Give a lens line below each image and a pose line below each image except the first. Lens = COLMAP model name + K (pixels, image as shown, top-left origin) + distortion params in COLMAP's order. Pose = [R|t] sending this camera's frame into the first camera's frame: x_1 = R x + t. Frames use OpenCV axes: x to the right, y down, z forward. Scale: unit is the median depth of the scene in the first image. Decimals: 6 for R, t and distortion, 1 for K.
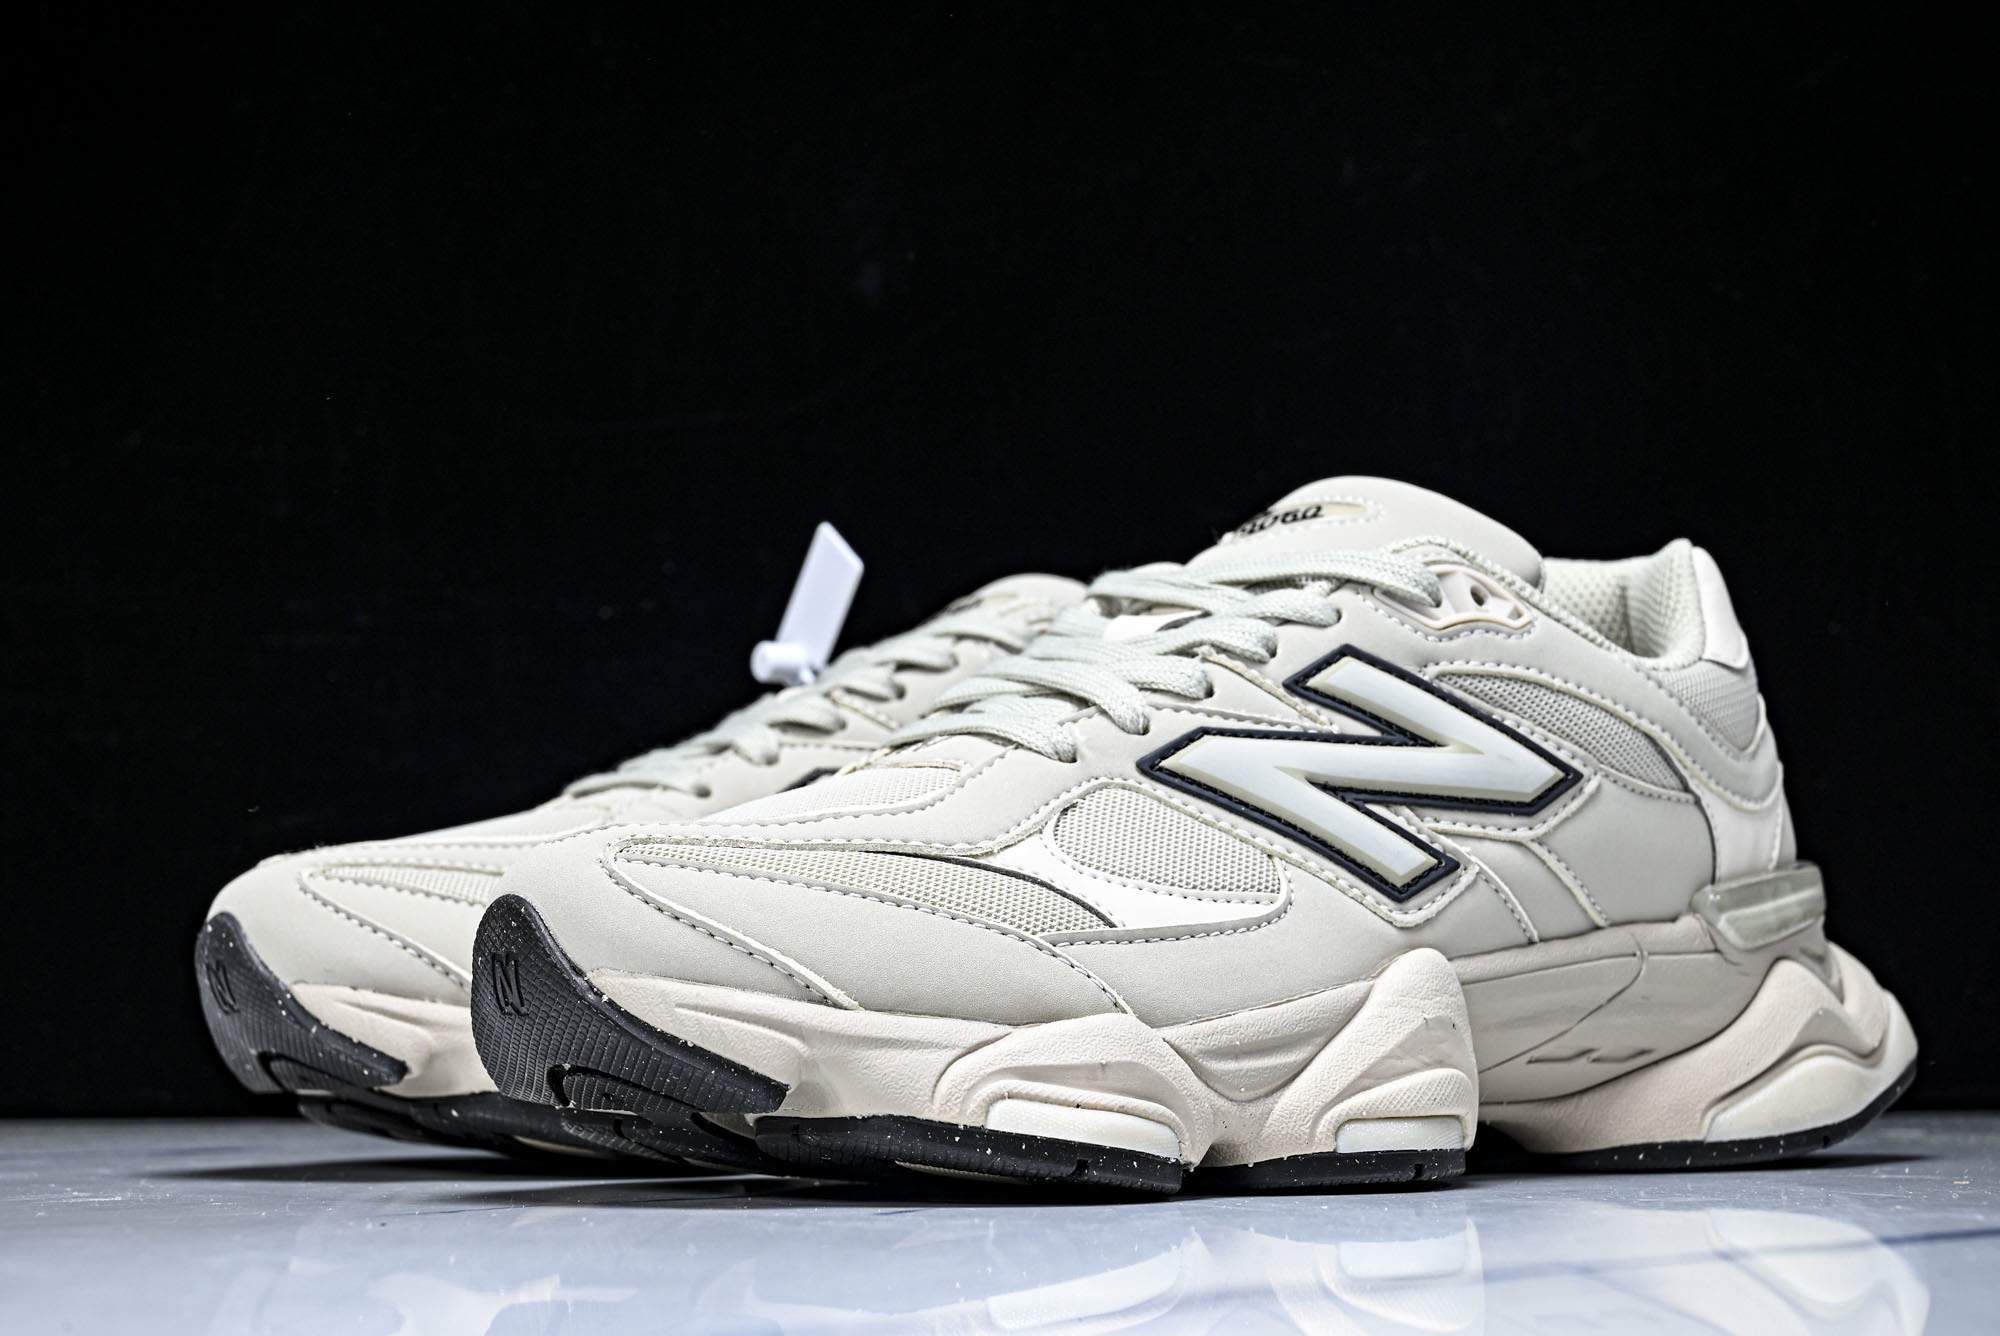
lens RADIAL K [[3063.5, 0, 1000.0], [0, 3063.5, 668.0], [0, 0, 1]] dist [0.009035, 0.027559]
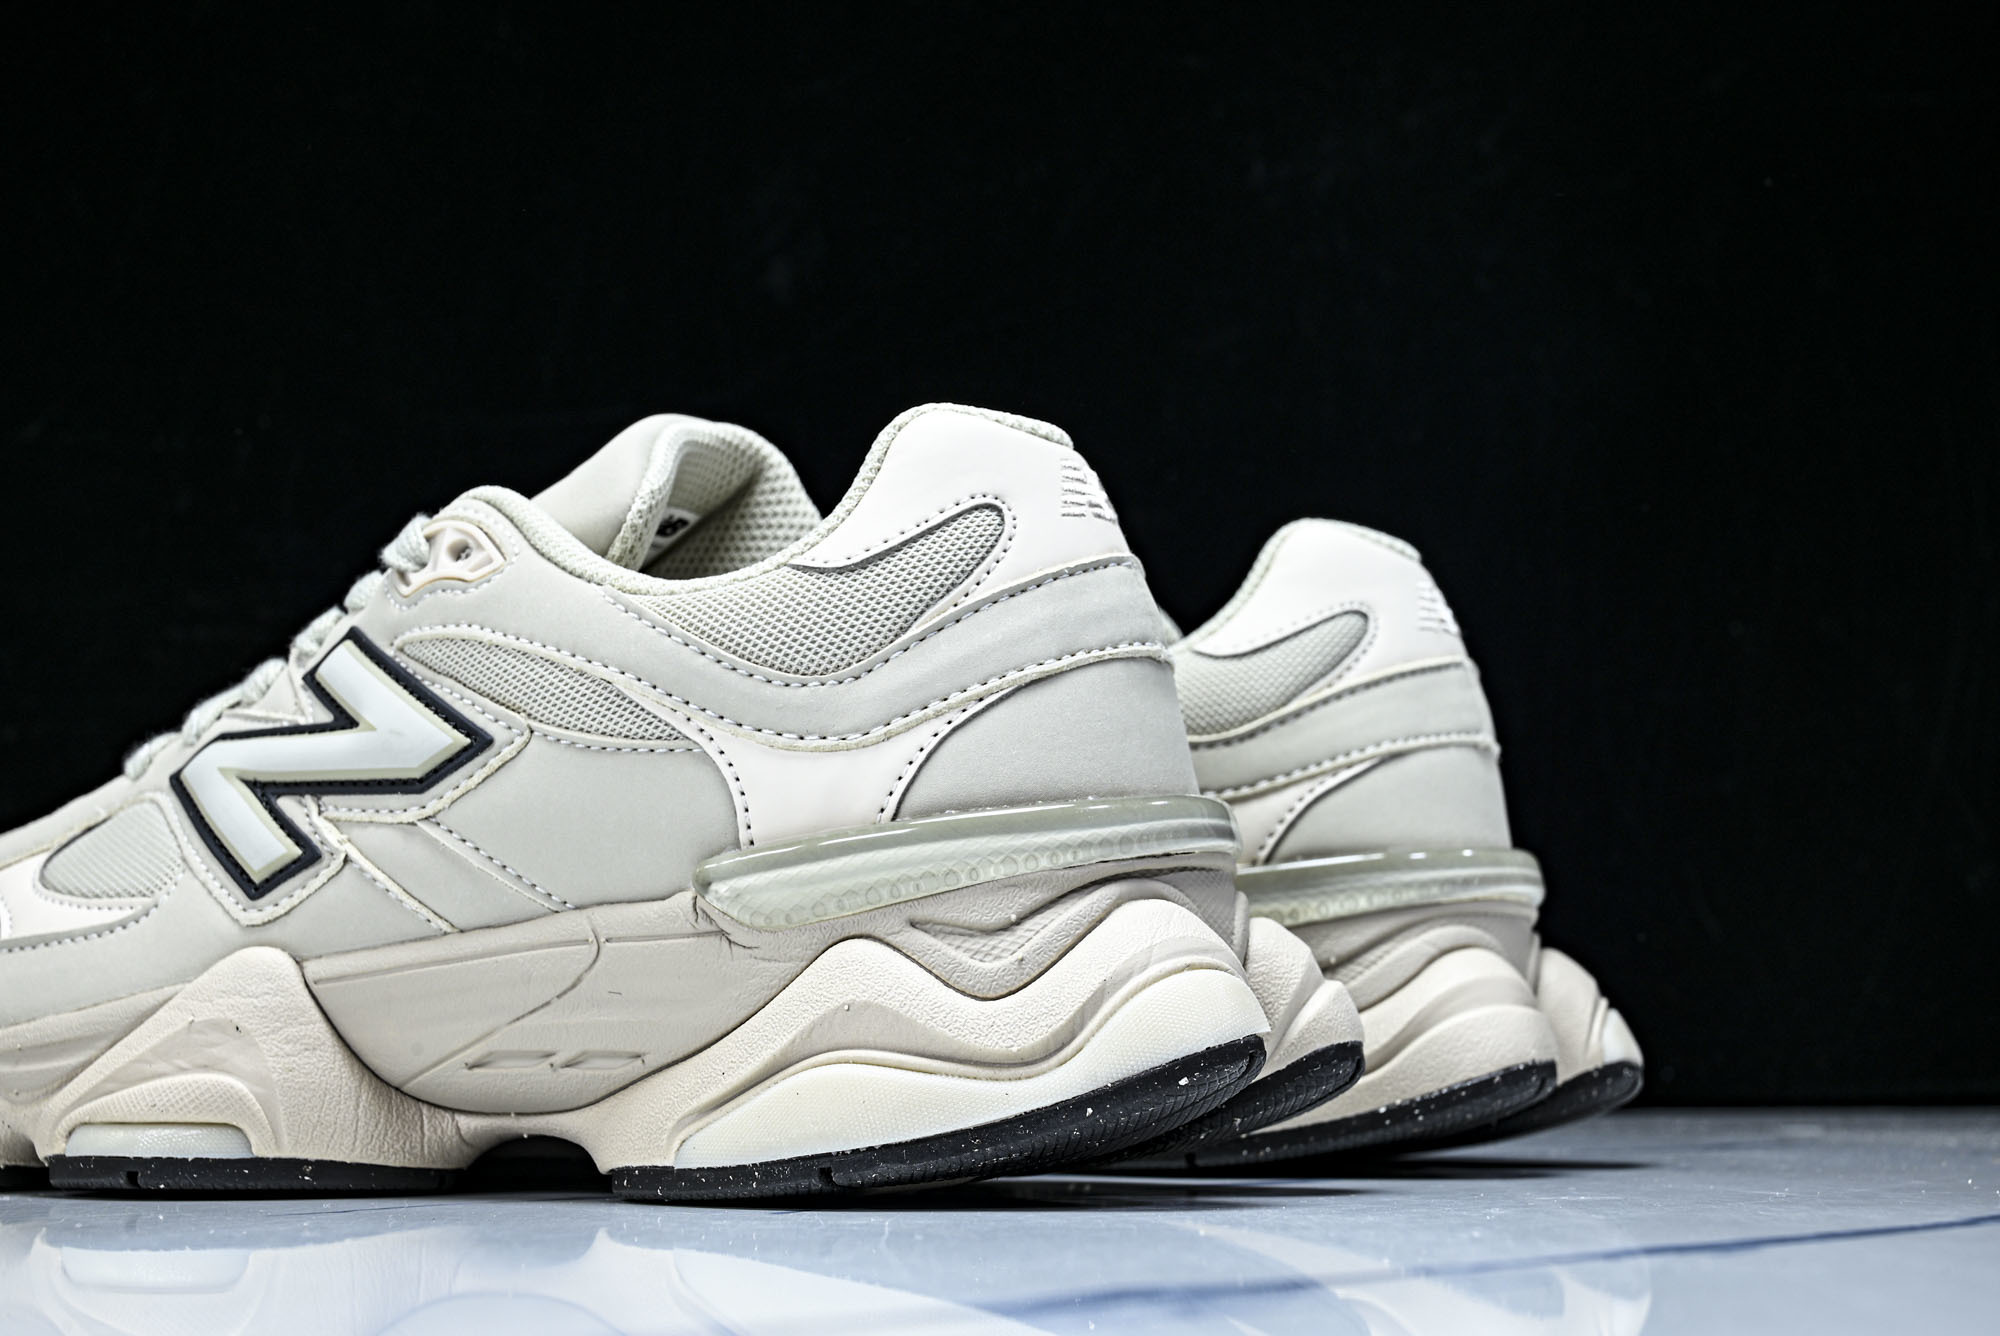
lens RADIAL K [[3063.5, 0, 1000.0], [0, 3063.5, 668.0], [0, 0, 1]] dist [0.009035, 0.027559]
pose [[0.437669, -0.100797, -0.893469, 1.074221], [0.112447, 0.992031, -0.056834, 0.083636], [0.892077, -0.075594, 0.445515, 0.770021]]
